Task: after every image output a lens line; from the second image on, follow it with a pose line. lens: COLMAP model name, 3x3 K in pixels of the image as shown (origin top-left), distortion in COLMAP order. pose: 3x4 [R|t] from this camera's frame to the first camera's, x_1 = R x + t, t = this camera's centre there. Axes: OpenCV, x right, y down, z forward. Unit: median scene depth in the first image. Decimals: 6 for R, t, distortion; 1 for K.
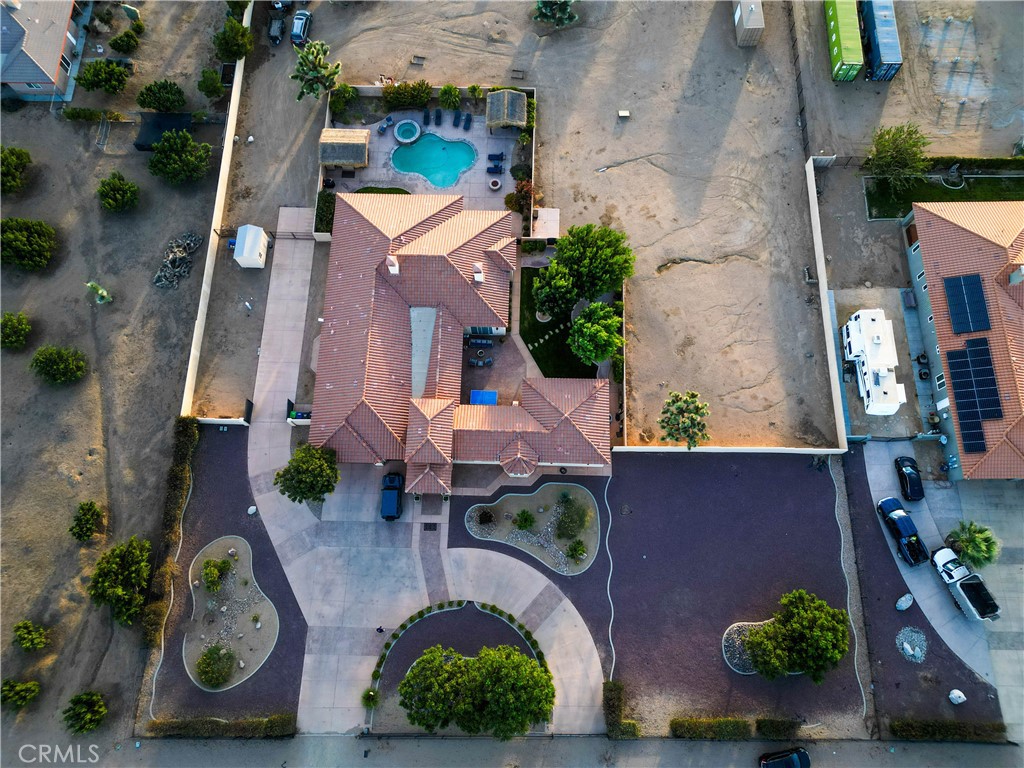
lens RADIAL K [[714.9, 0, 514.4], [0, 714.9, 384.4], [0, 0, 1]] dist [0.046689, -0.033611]
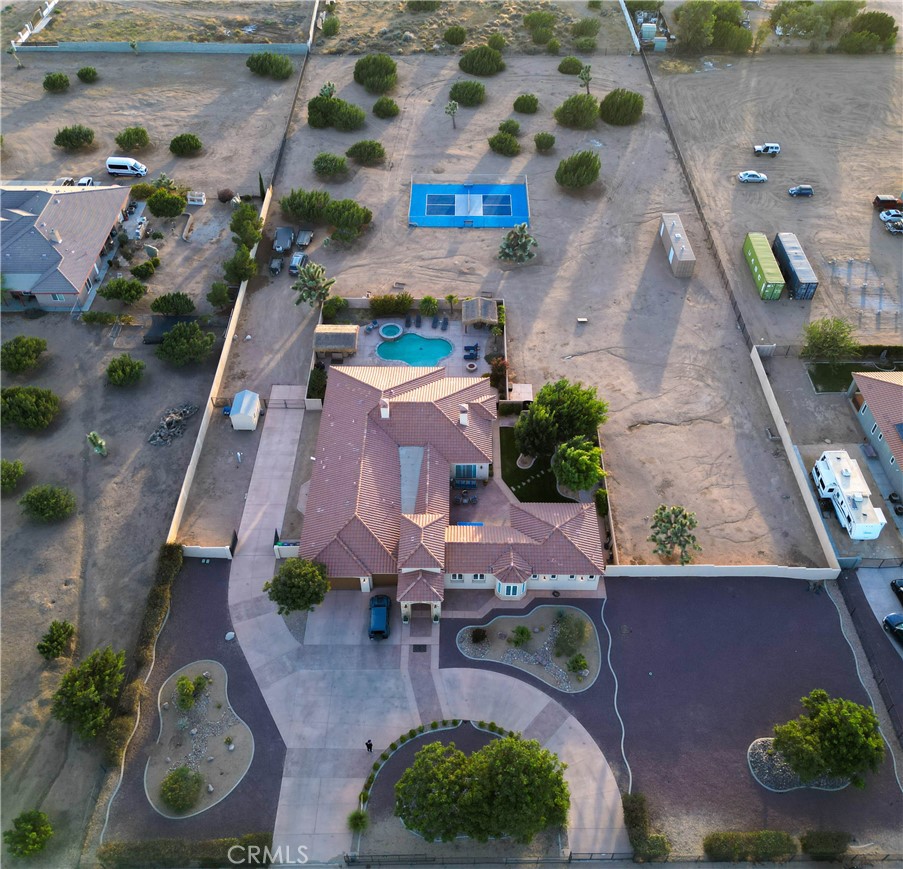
lens RADIAL K [[829.2, 0, 455.4], [0, 829.2, 438.0], [0, 0, 1]] dist [0.036035, 0.000000]
pose [[0.999627, -0.001947, 0.027224, -0.094547], [0.013512, 0.901955, -0.431619, 0.398177], [-0.023714, 0.431826, 0.901645, -0.099200]]
